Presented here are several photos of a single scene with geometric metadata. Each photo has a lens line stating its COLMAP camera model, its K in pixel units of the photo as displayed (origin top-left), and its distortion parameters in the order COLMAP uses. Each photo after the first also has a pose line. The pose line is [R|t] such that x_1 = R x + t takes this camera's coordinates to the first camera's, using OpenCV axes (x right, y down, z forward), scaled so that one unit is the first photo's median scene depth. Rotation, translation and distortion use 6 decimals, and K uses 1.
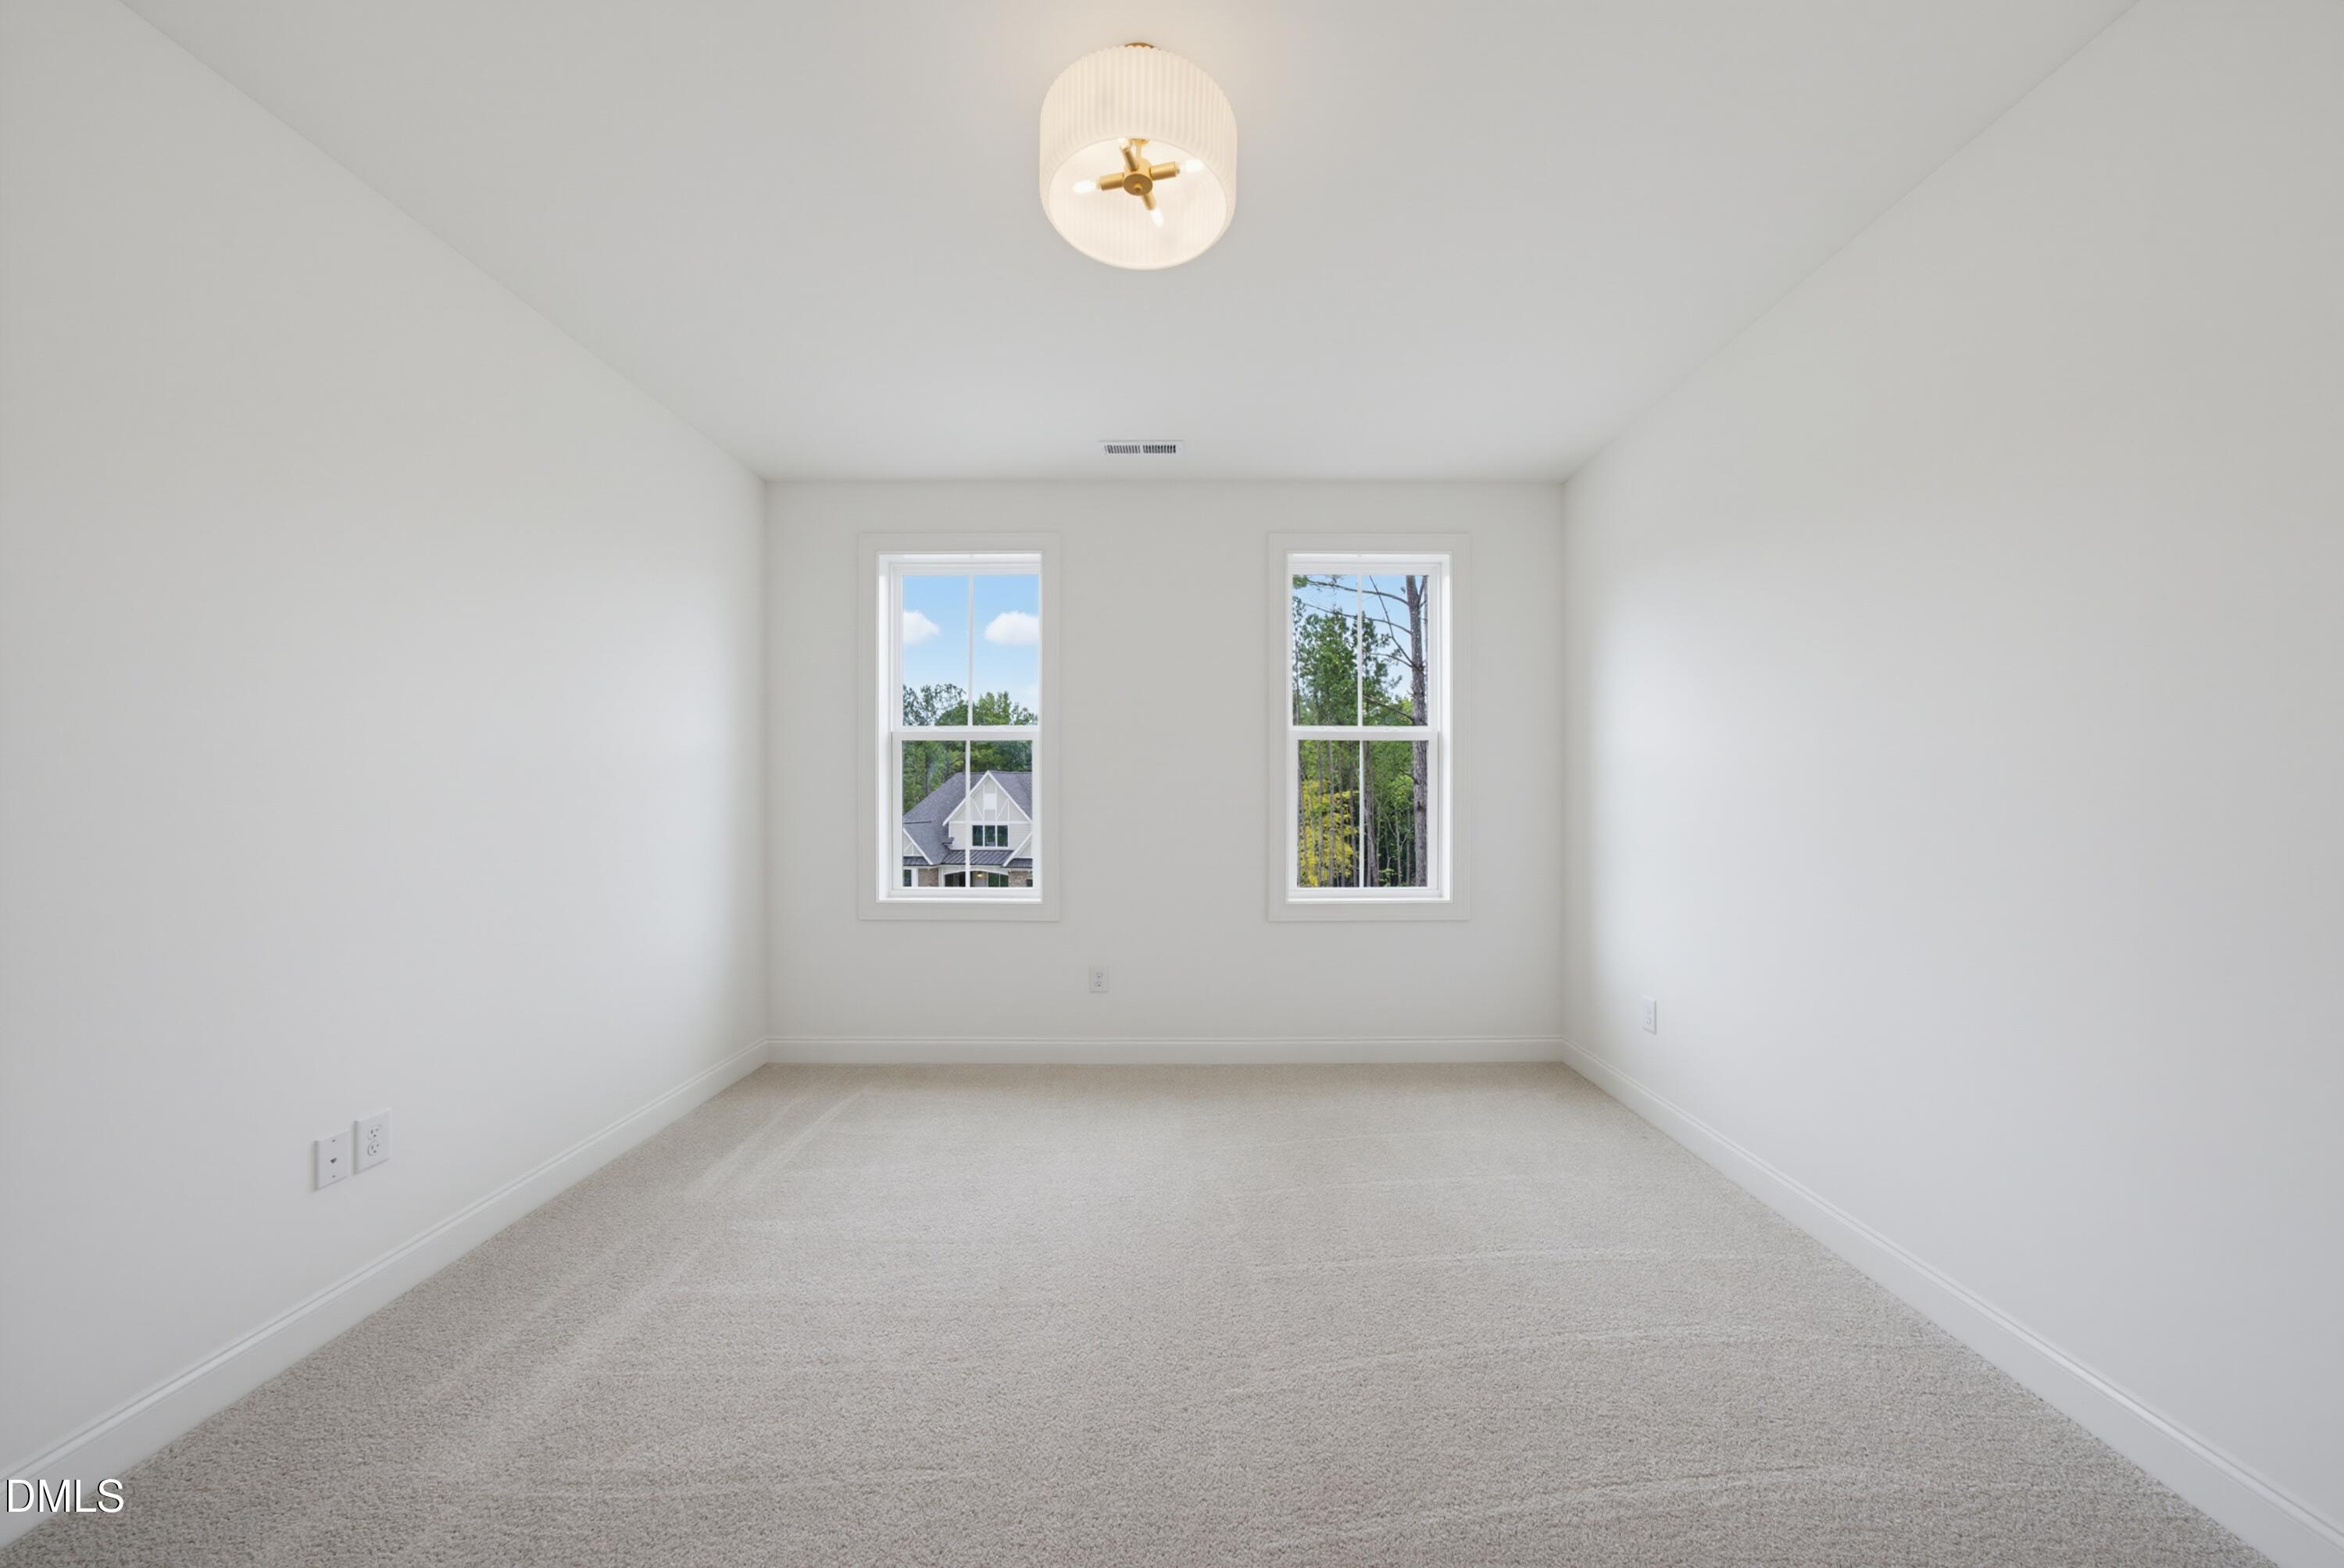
lens RADIAL K [[808.5, 0, 1172.0], [0, 808.5, 784.0], [0, 0, 1]] dist [-0.000292, 0.000047]
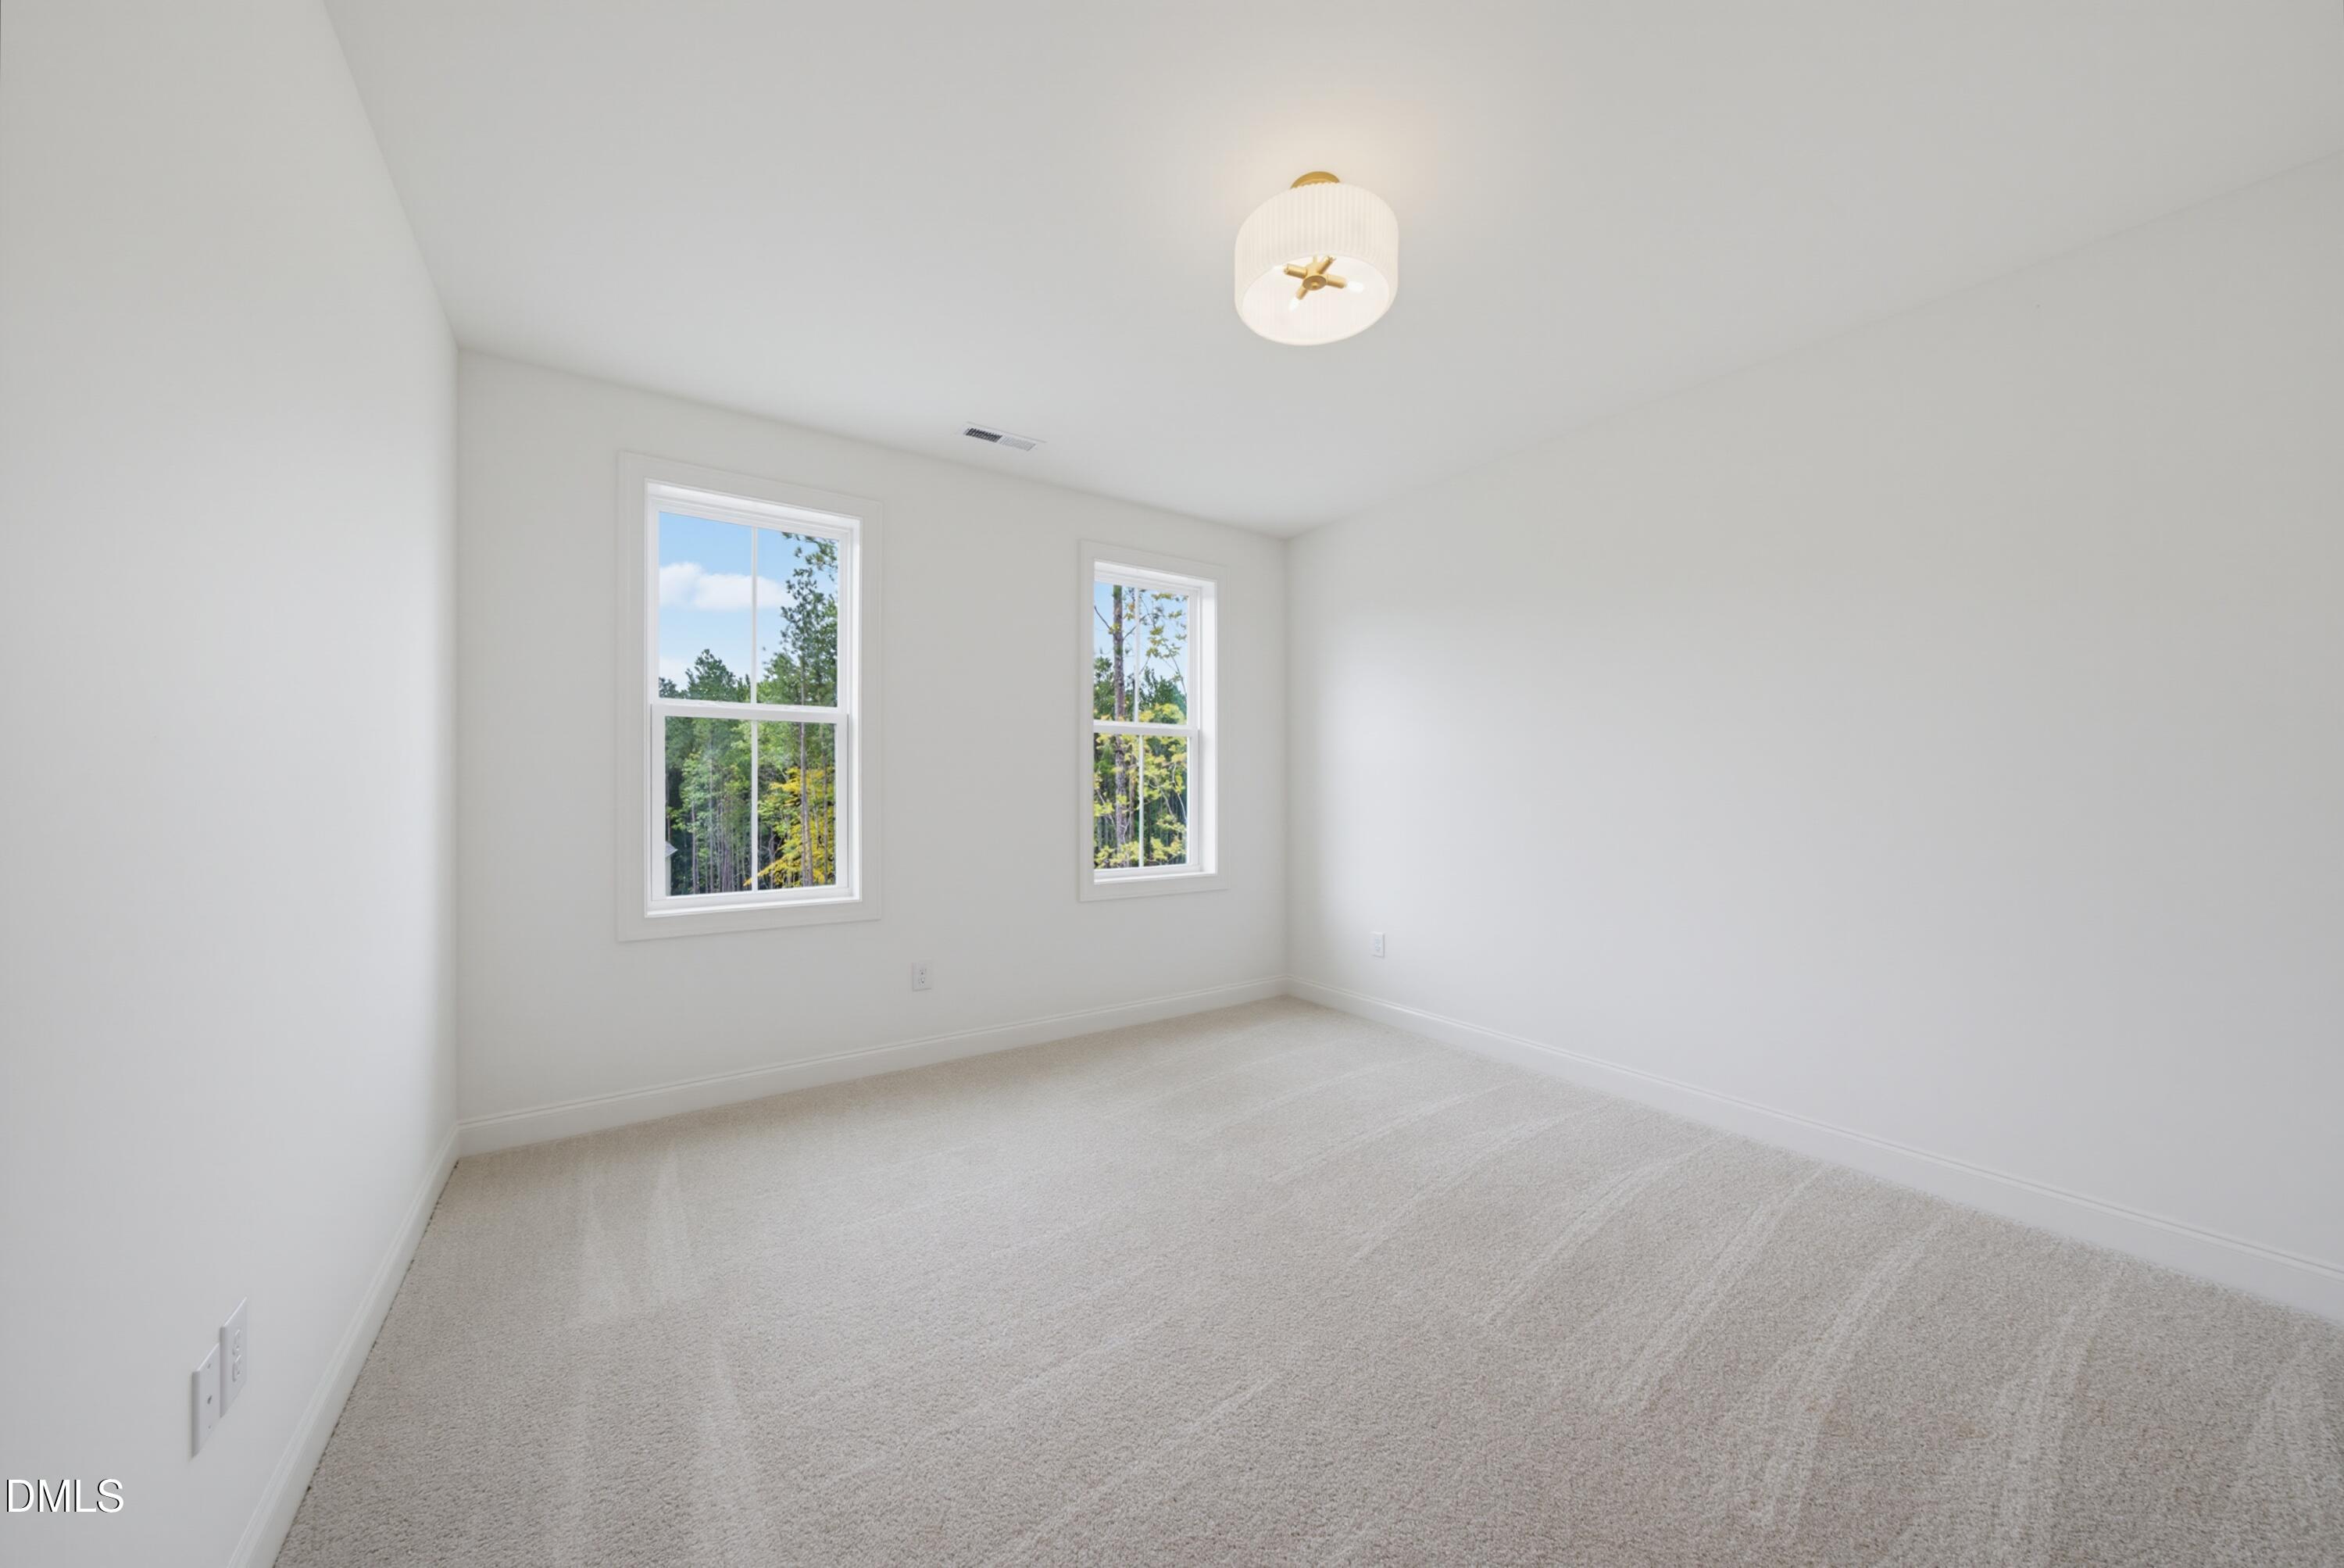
lens RADIAL K [[808.5, 0, 1172.0], [0, 808.5, 784.0], [0, 0, 1]] dist [-0.000292, 0.000047]
pose [[0.818916, -0.001666, 0.573911, -0.421048], [-0.007117, 0.999889, 0.013057, -0.001720], [-0.573870, -0.014777, 0.818813, 0.053504]]
